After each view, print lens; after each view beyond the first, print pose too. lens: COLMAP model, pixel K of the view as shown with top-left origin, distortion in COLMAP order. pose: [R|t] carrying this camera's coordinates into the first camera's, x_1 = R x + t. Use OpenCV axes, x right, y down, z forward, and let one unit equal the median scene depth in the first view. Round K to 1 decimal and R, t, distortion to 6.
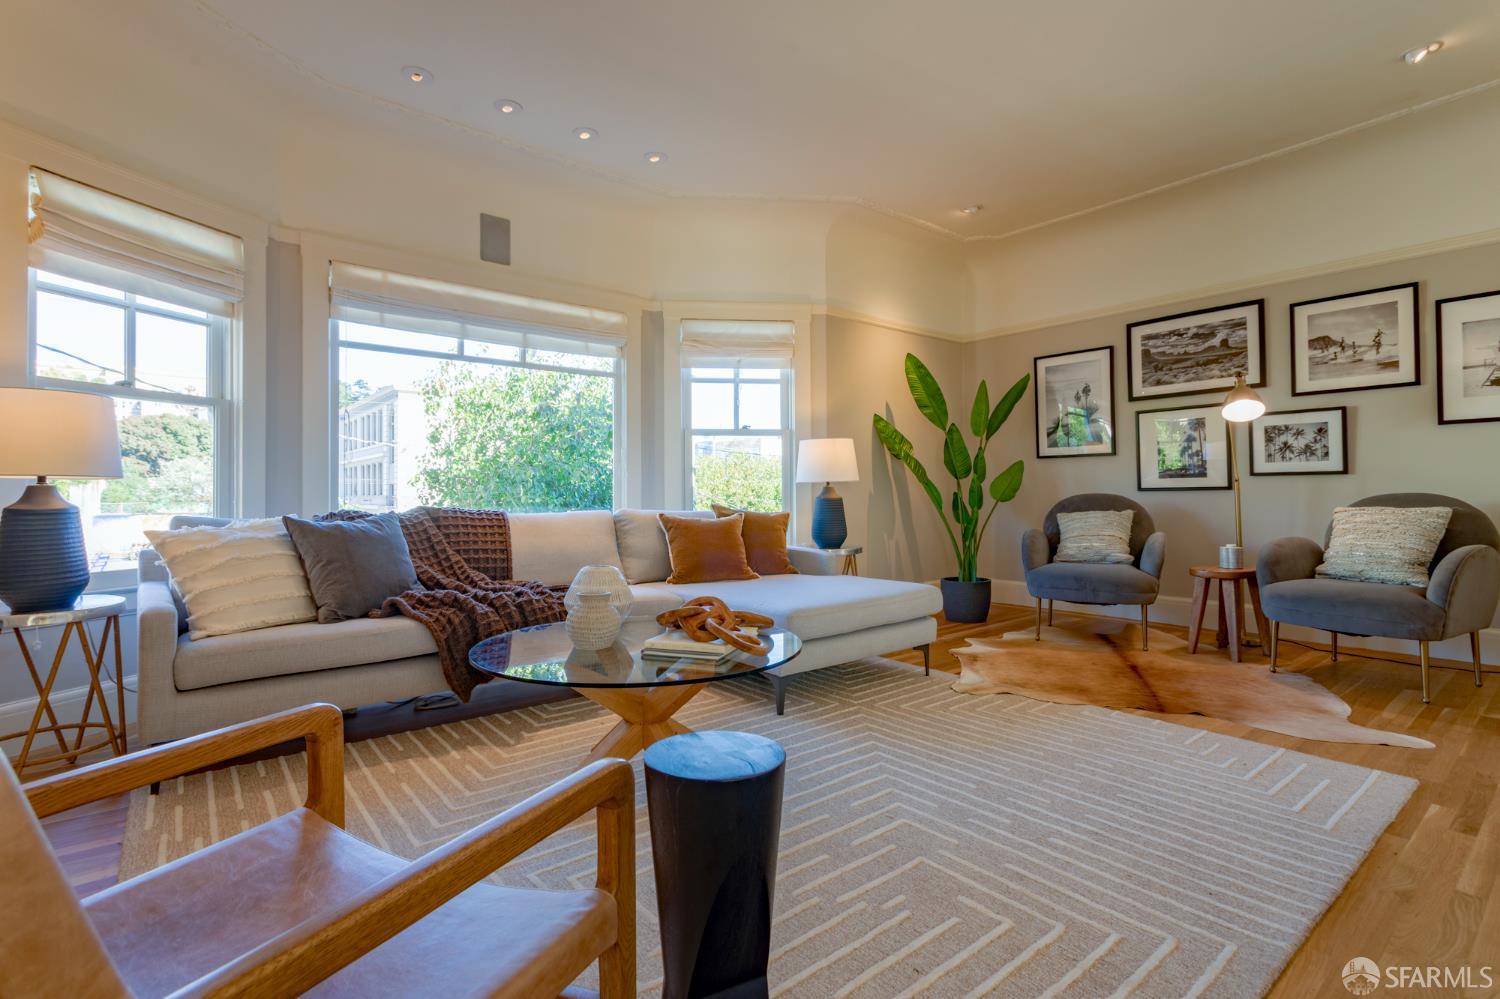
lens RADIAL K [[711.7, 0, 726.5], [0, 711.7, 488.0], [0, 0, 1]] dist [0.004133, 0.000885]
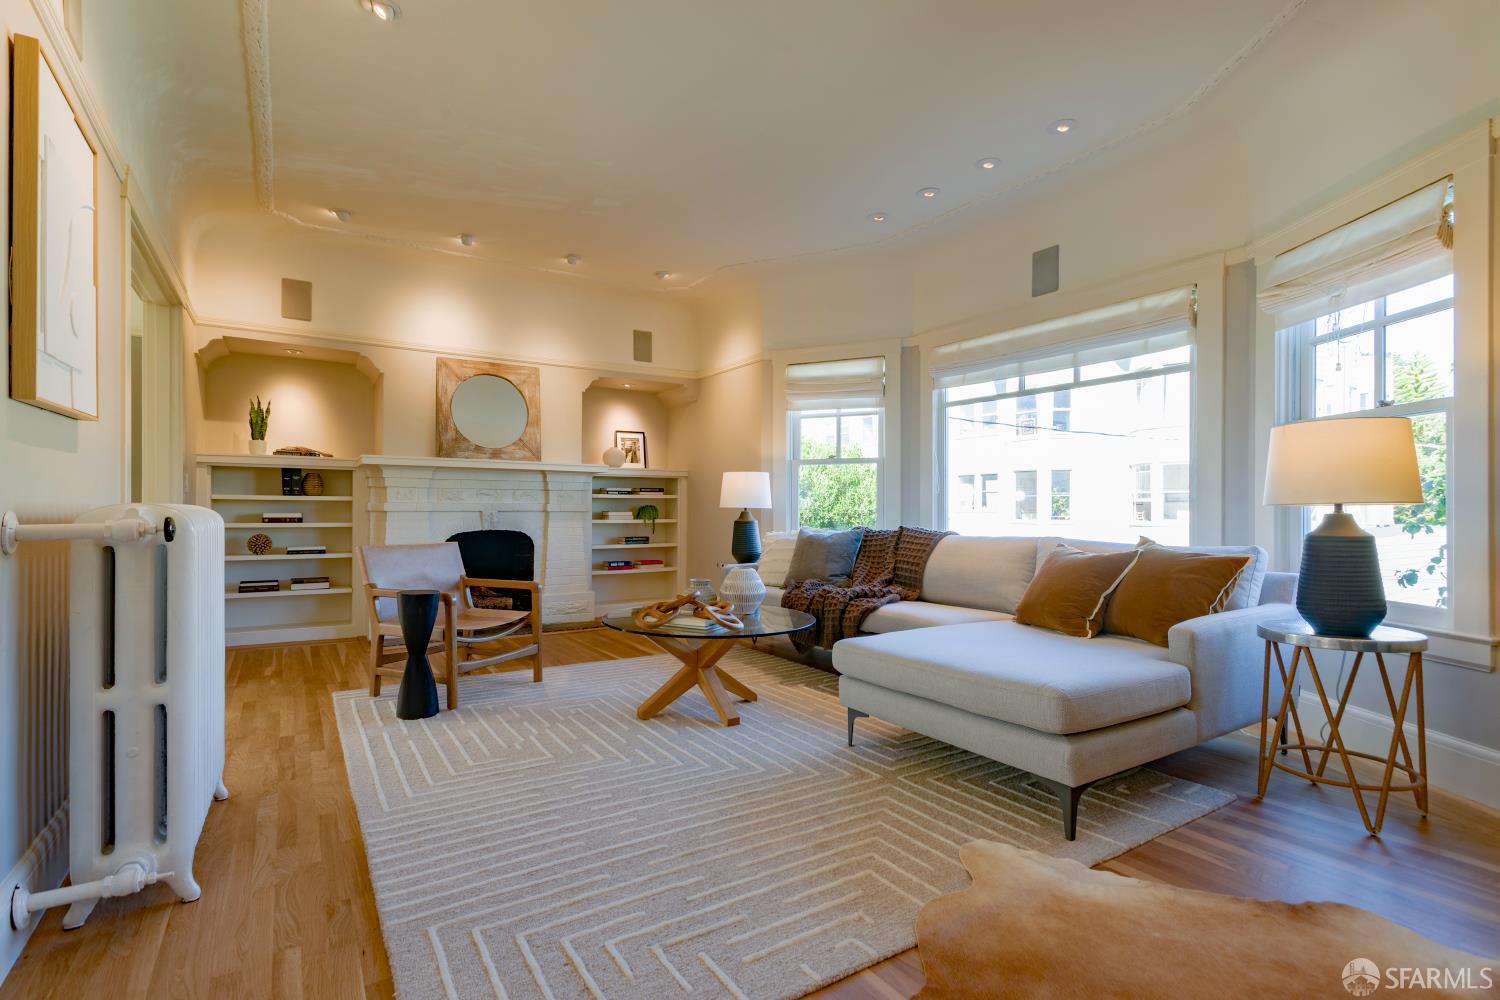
lens RADIAL K [[711.7, 0, 745.1], [0, 711.7, 509.7], [0, 0, 1]] dist [0.004133, 0.000885]
pose [[-0.105465, 0.002548, -0.994420, 1.020638], [0.003323, 0.999992, 0.002210, -0.009931], [0.994417, -0.003072, -0.105472, 0.917144]]
